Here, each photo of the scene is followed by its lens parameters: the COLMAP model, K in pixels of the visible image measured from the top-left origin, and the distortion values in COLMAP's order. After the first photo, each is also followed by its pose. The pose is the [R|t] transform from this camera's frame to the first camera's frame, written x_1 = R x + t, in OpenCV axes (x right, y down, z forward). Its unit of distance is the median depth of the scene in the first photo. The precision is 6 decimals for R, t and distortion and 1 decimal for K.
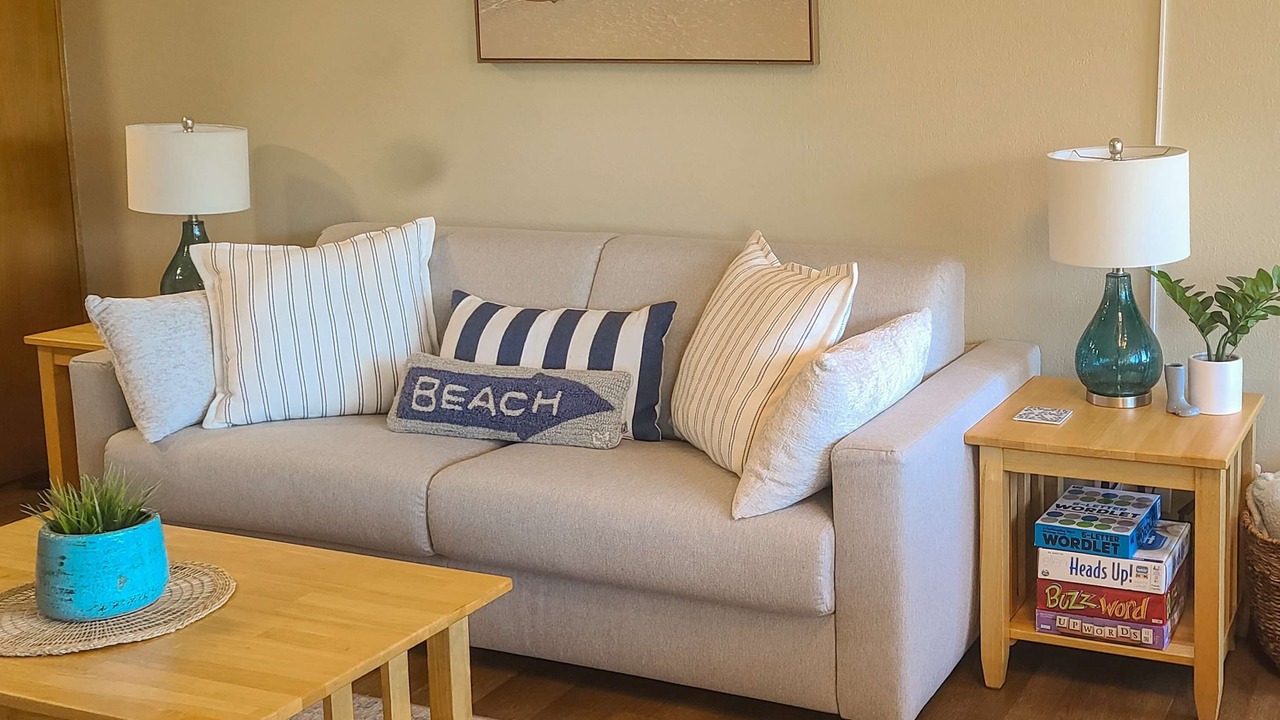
lens RADIAL K [[1573.4, 0, 640.4], [0, 1573.4, 357.5], [0, 0, 1]] dist [-0.007104, 0.000000]
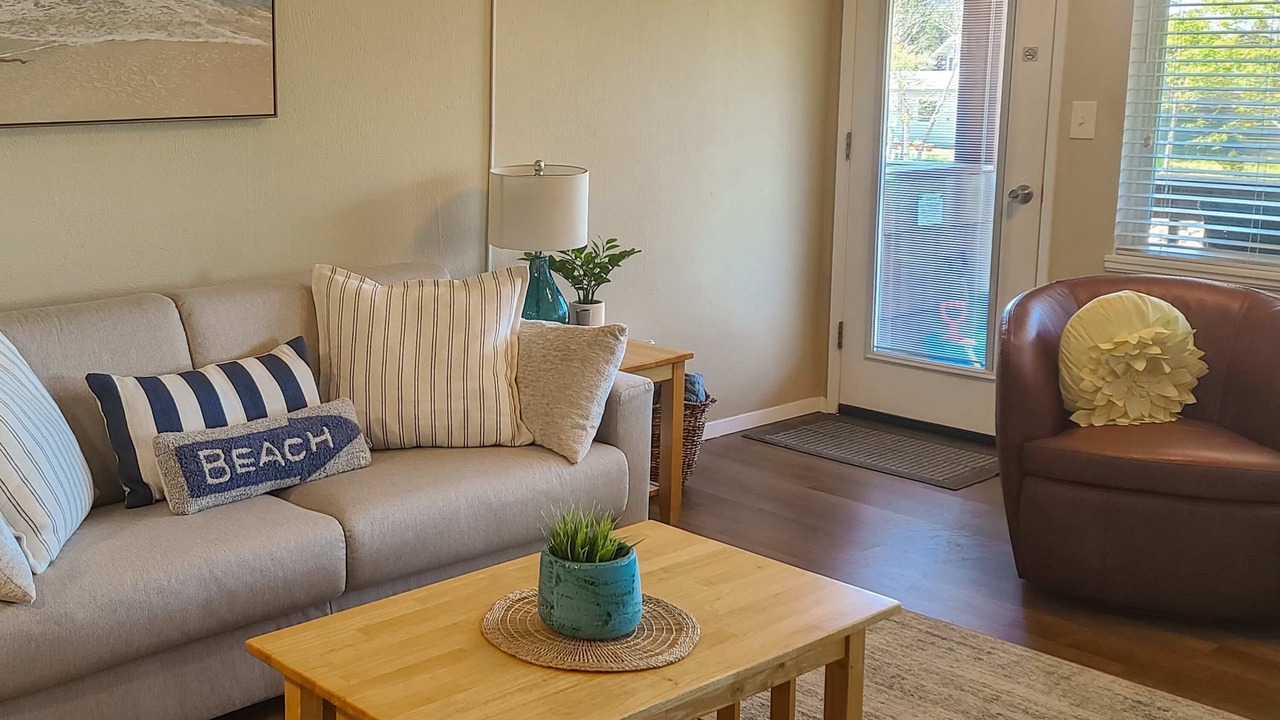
lens RADIAL K [[1573.4, 0, 639.7], [0, 1573.4, 361.8], [0, 0, 1]] dist [-0.007104, 0.000000]
pose [[0.348337, -0.179910, 0.919942, -0.940211], [0.196436, 0.973627, 0.116029, -0.102219], [-0.916556, 0.140293, 0.374491, 0.387362]]
